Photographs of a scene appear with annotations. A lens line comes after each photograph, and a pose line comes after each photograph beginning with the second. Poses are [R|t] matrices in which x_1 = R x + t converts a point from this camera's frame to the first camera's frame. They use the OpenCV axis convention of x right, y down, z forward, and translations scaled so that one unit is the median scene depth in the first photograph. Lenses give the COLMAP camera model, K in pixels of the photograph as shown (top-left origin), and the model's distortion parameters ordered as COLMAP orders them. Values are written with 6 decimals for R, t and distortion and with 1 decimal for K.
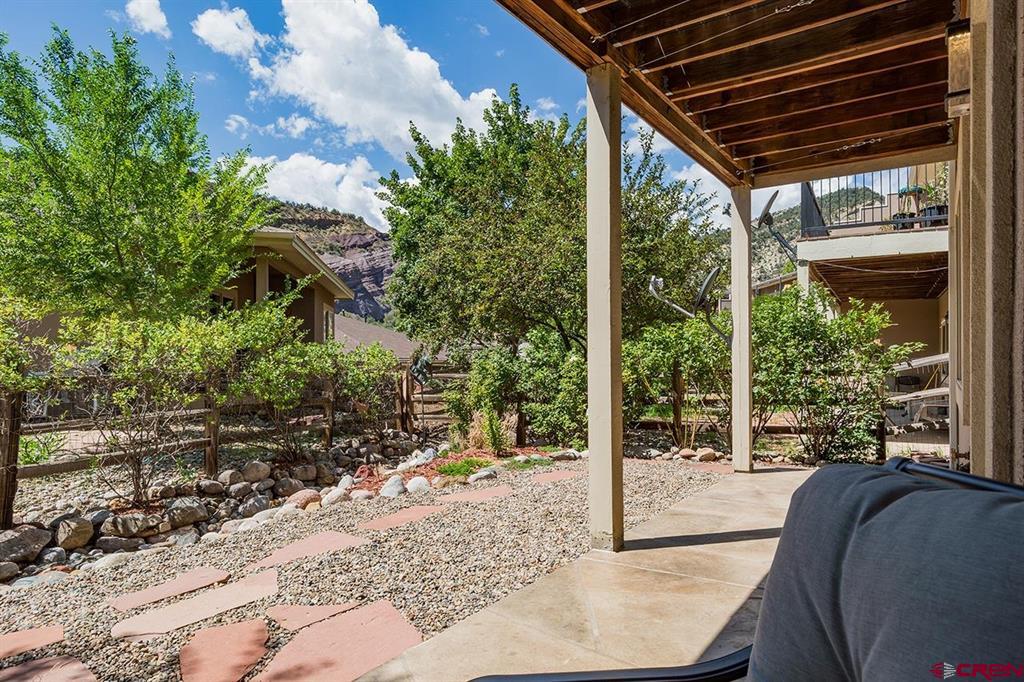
lens RADIAL K [[607.2, 0, 512.0], [0, 607.2, 341.0], [0, 0, 1]] dist [0.005862, 0.000953]
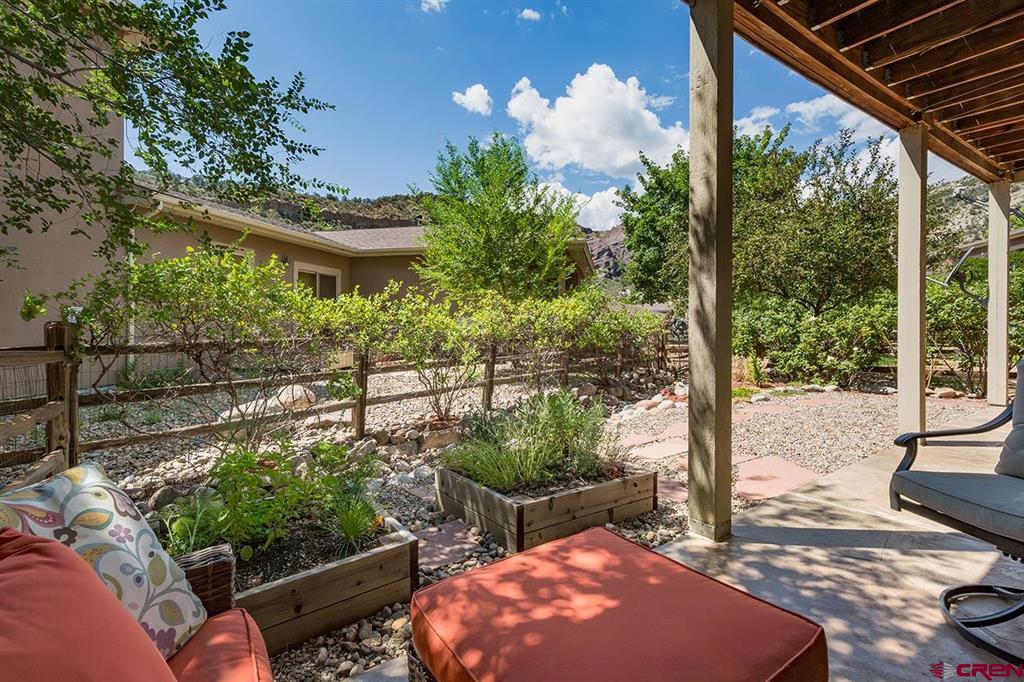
lens RADIAL K [[443.5, 0, 510.9], [0, 443.5, 320.6], [0, 0, 1]] dist [-0.001330, -0.000255]
pose [[0.927471, -0.010226, -0.373755, -0.148900], [0.022166, 0.999372, 0.027663, -0.008865], [0.373238, -0.033941, 0.927115, -0.163317]]
